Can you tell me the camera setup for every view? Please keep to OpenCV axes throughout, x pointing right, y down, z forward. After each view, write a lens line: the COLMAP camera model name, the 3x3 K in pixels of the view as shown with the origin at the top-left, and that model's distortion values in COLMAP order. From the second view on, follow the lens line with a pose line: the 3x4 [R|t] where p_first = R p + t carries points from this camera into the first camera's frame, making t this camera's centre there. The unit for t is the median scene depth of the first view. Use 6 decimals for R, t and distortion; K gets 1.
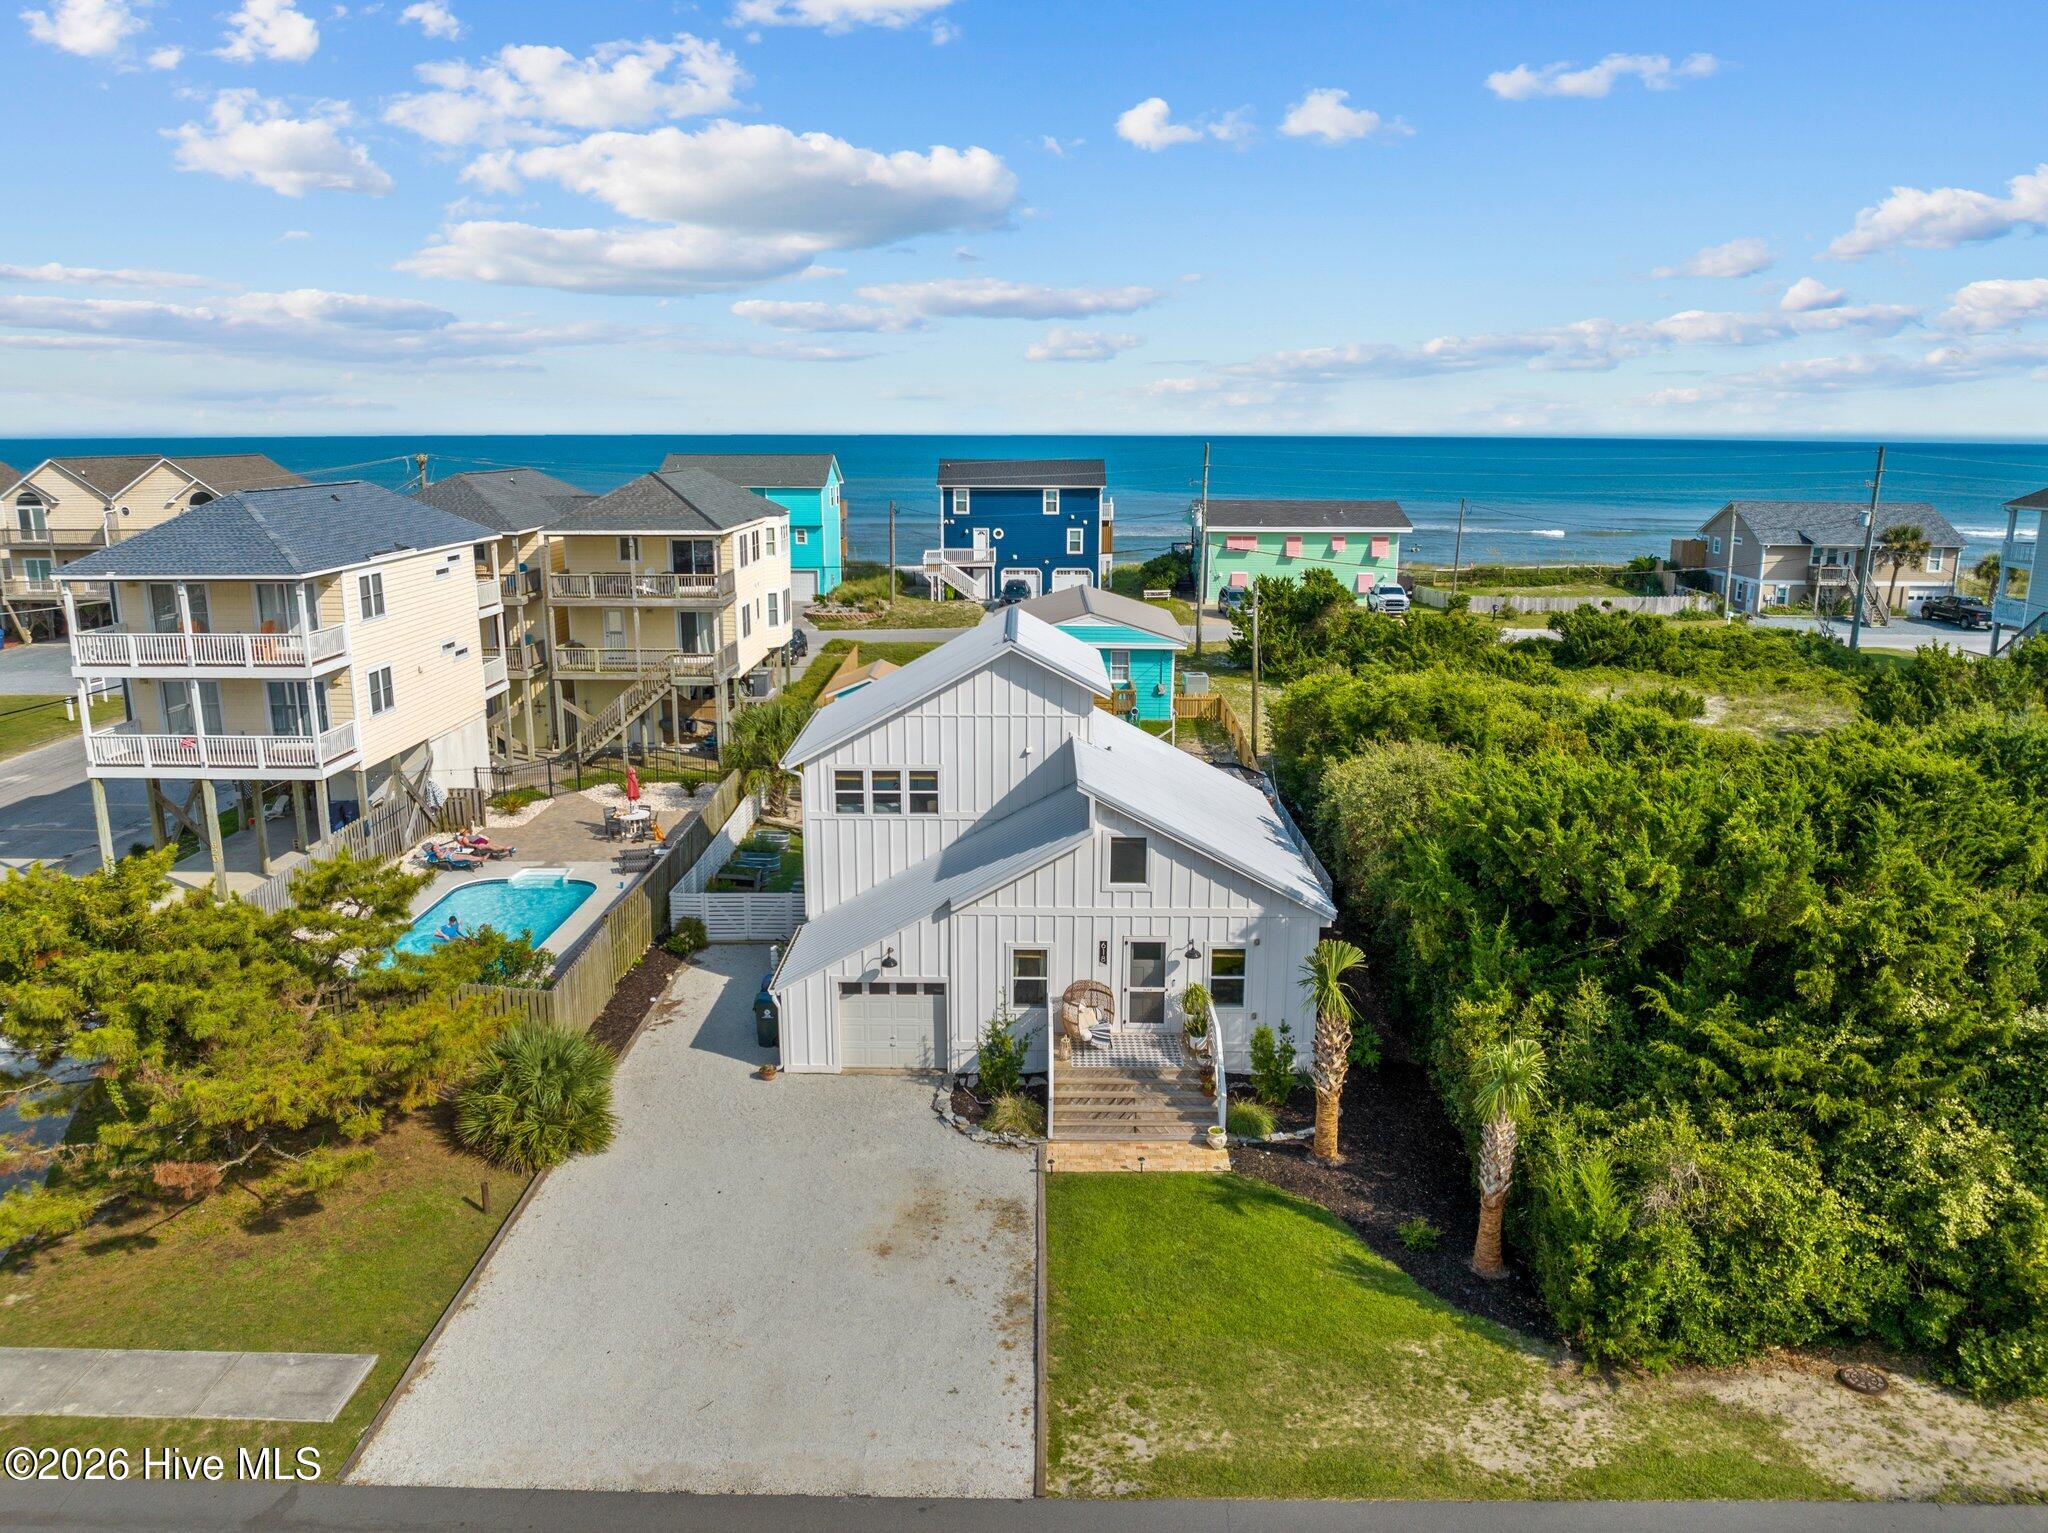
lens RADIAL K [[1457.1, 0, 1030.0], [0, 1457.1, 767.2], [0, 0, 1]] dist [-0.035809, -0.000293]
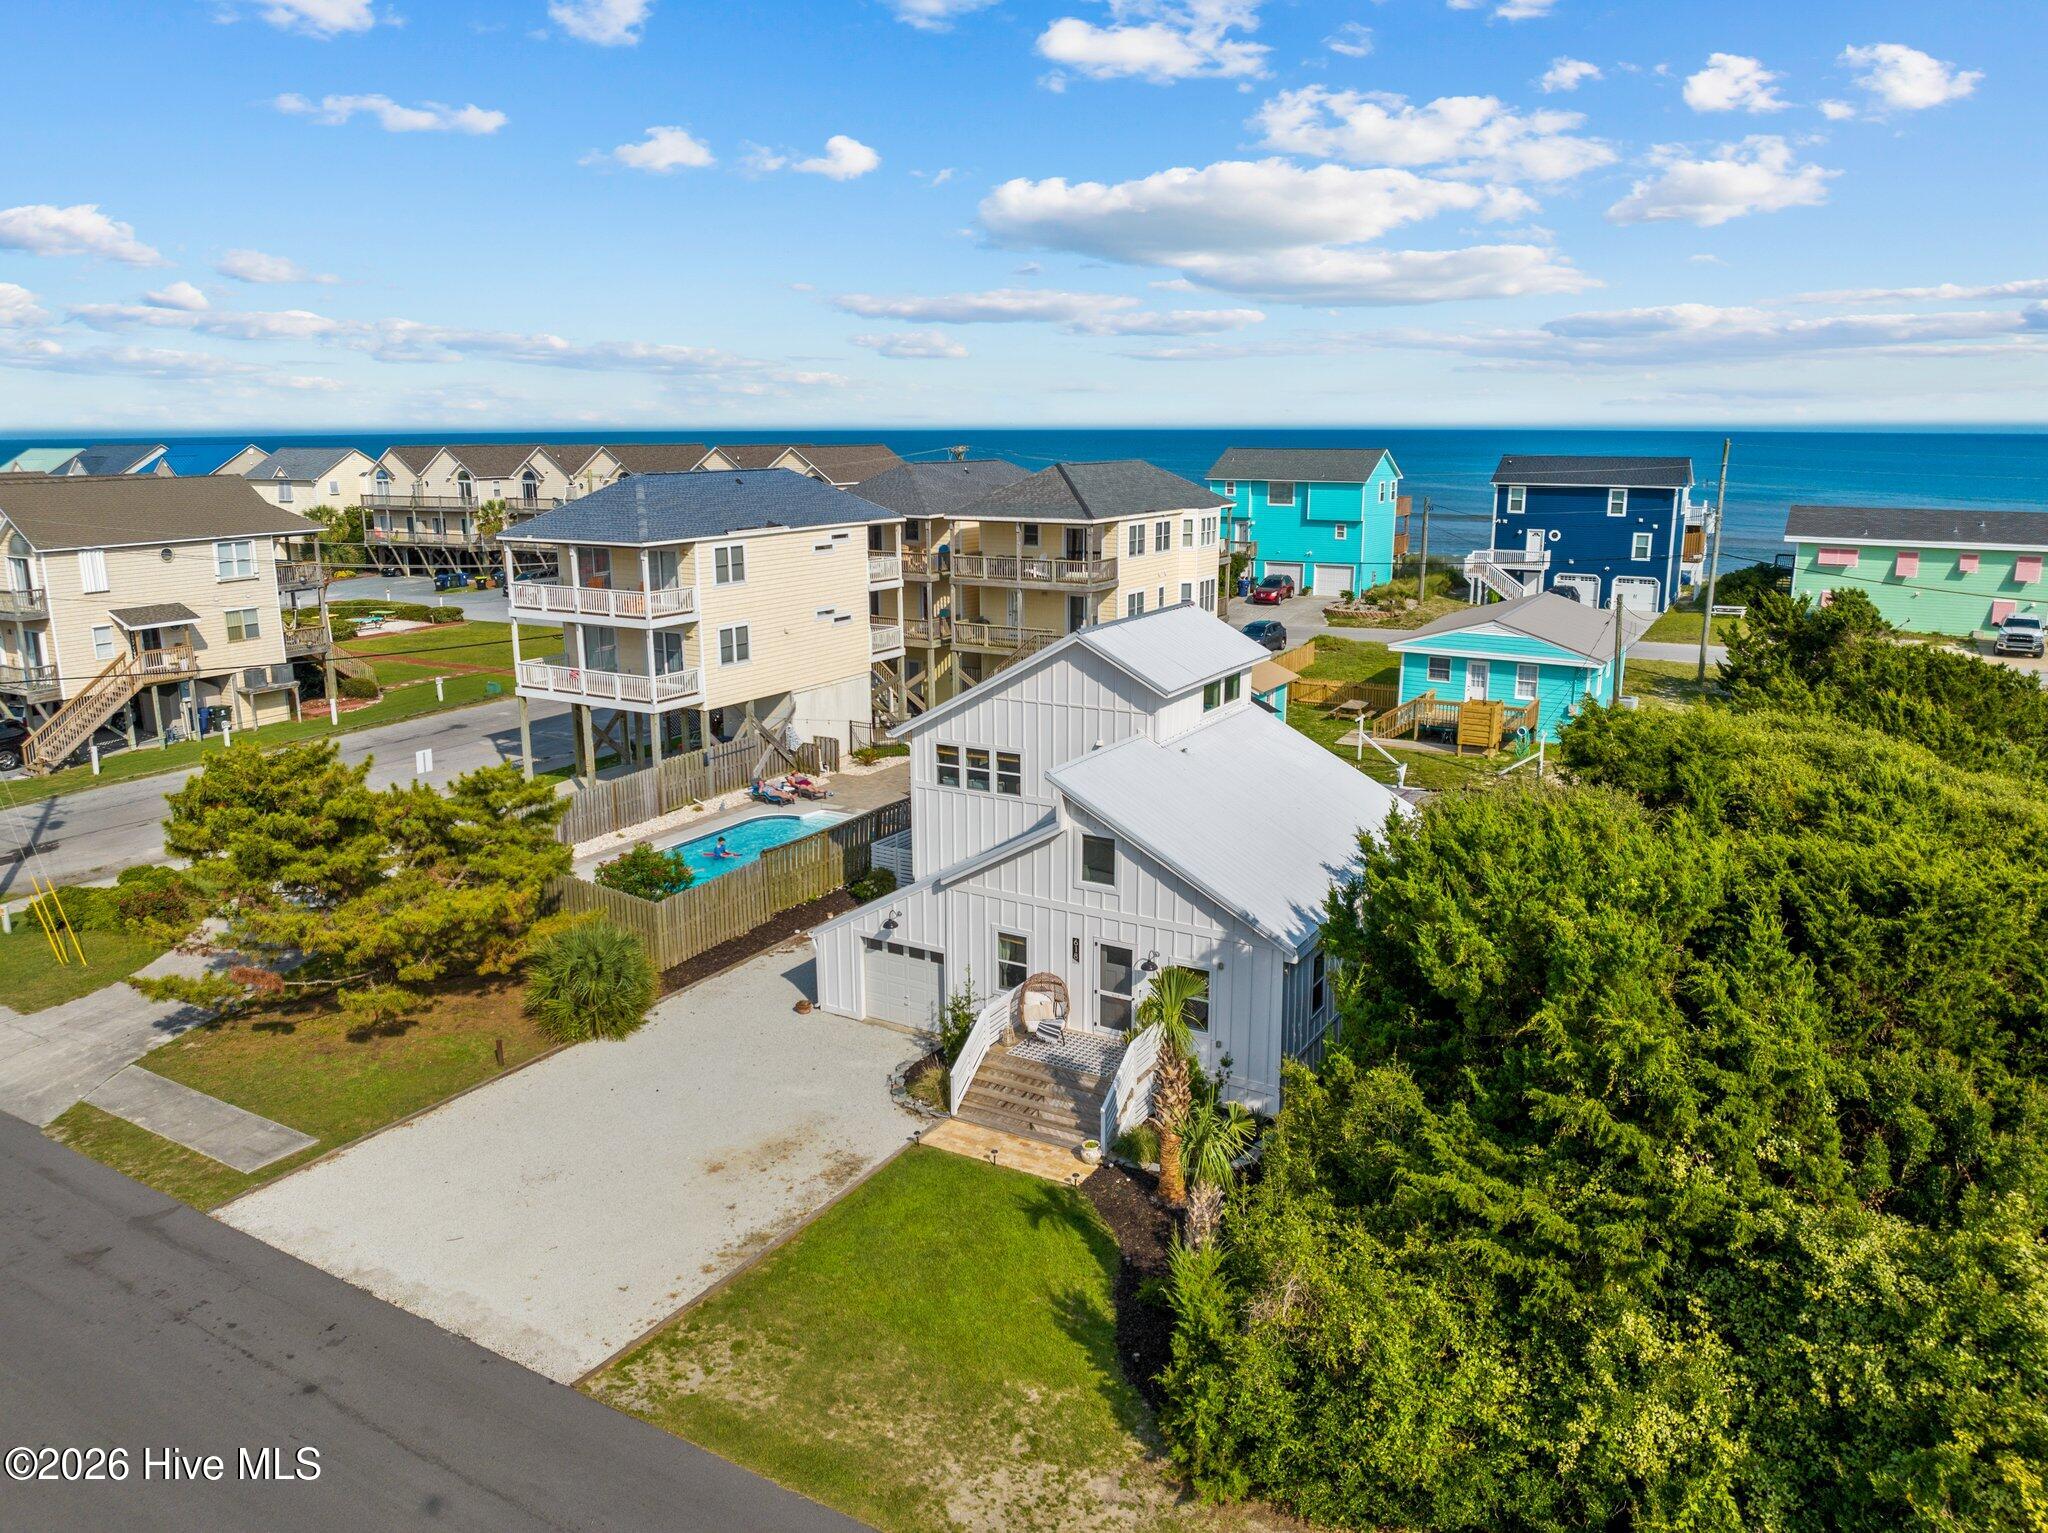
lens RADIAL K [[1451.6, 0, 1026.5], [0, 1451.6, 776.0], [0, 0, 1]] dist [-0.008000, -0.078498]
pose [[0.869015, 0.110657, -0.482253, 0.370776], [-0.106109, 0.993673, 0.036800, -0.017476], [0.483274, 0.019192, 0.875259, 0.090810]]
